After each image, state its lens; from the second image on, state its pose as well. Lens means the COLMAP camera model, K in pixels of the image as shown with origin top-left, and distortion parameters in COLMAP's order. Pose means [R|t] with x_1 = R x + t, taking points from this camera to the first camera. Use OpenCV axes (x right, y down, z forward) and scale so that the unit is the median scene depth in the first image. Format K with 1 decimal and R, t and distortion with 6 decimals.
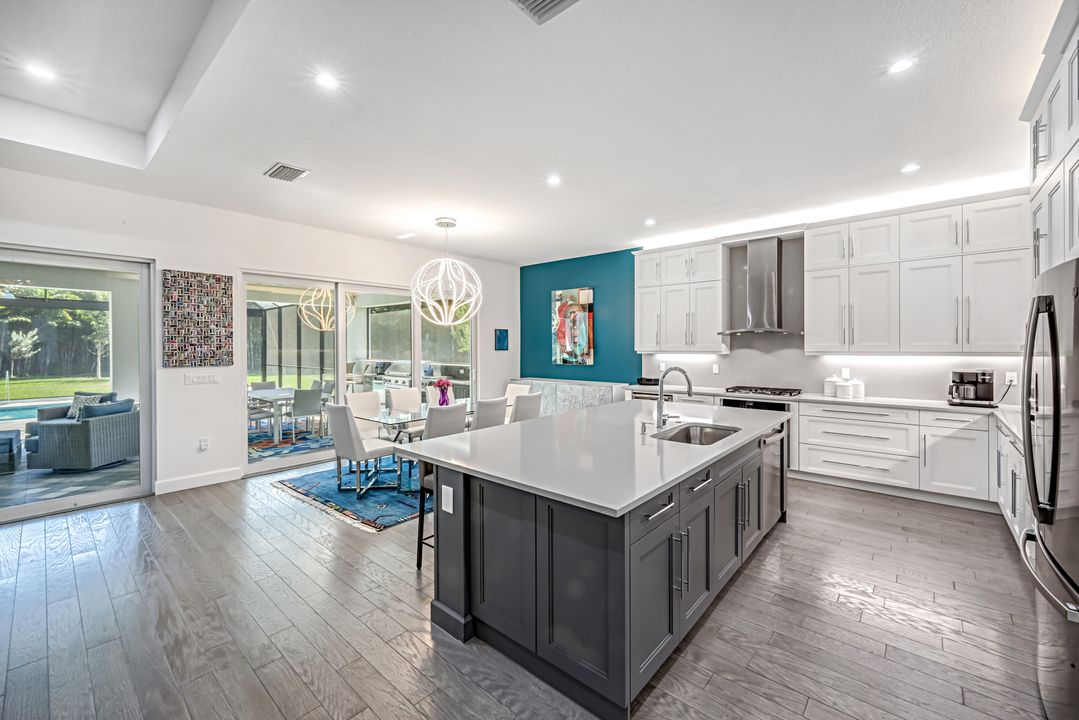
lens RADIAL K [[436.3, 0, 537.7], [0, 436.3, 348.7], [0, 0, 1]] dist [-0.007566, 0.000102]
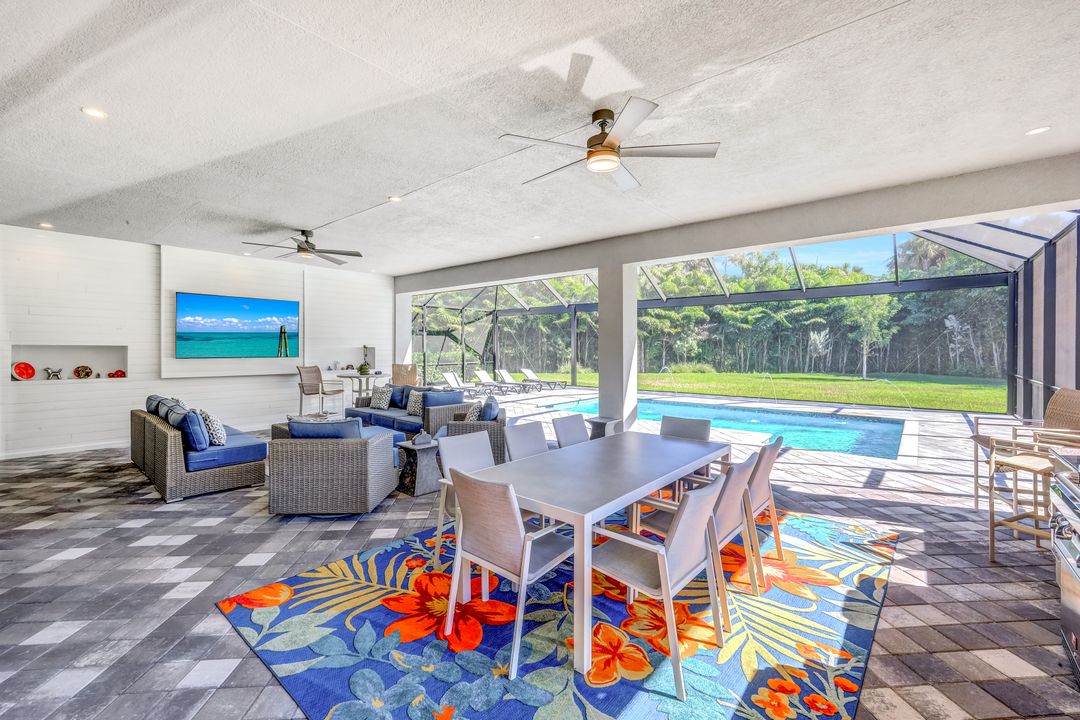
lens RADIAL K [[456.0, 0, 543.0], [0, 456.0, 345.3], [0, 0, 1]] dist [-0.001762, -0.000240]
pose [[0.024774, -0.002530, -0.999690, -0.261512], [-0.006896, 0.999973, -0.002701, 0.013709], [0.999669, 0.006961, 0.024756, 1.234769]]
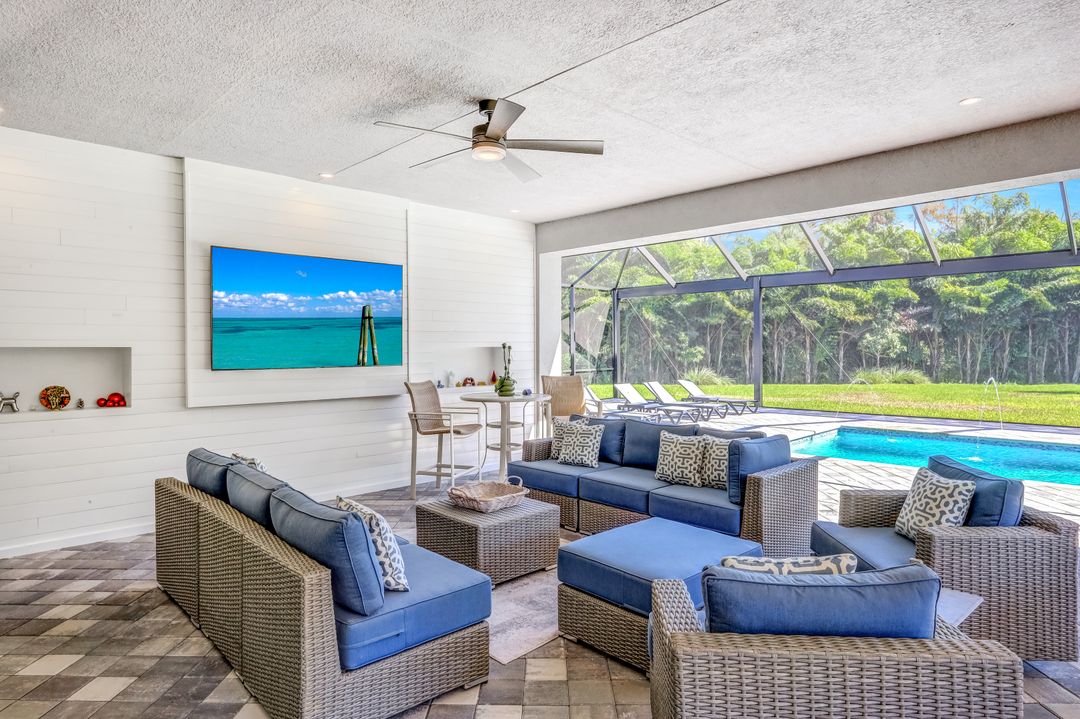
lens RADIAL K [[626.7, 0, 541.7], [0, 626.7, 346.6], [0, 0, 1]] dist [-0.001392, 0.000894]
pose [[-0.070752, 0.002244, -0.997491, -0.636063], [0.001908, 0.999996, 0.002114, 0.017256], [0.997492, -0.001753, -0.070756, 0.826494]]
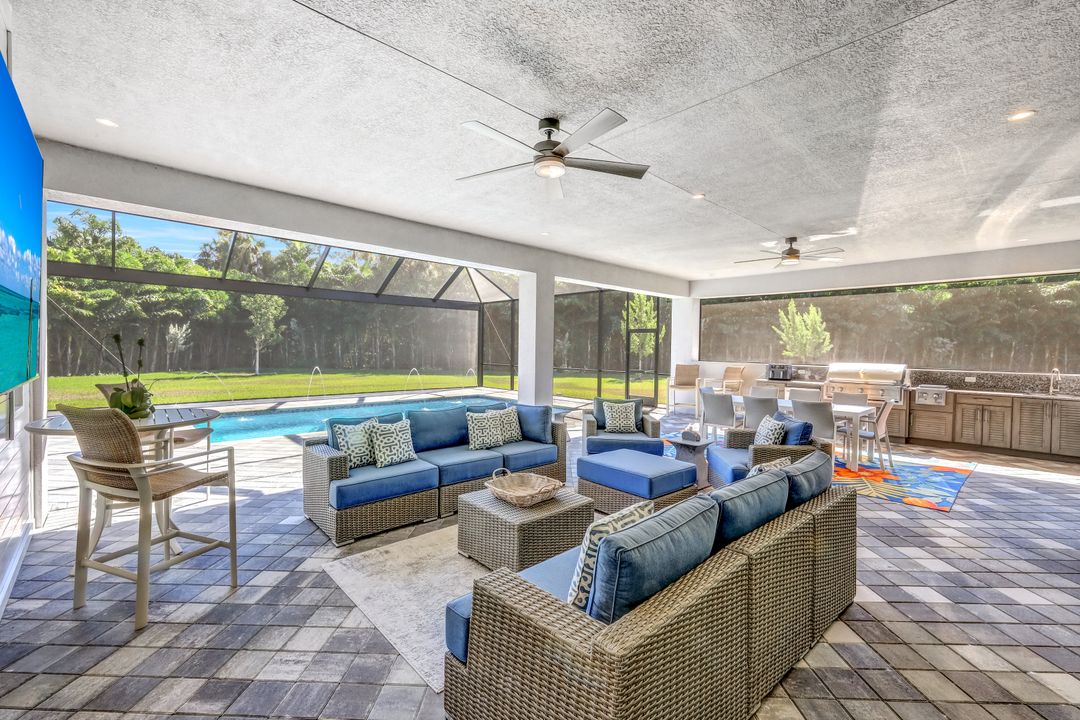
lens RADIAL K [[448.2, 0, 536.3], [0, 448.2, 362.7], [0, 0, 1]] dist [-0.000104, -0.000204]
pose [[0.996329, 0.021403, -0.082893, -1.286910], [-0.019408, 0.999504, 0.024797, 0.025783], [0.083383, -0.023097, 0.996250, 0.194914]]
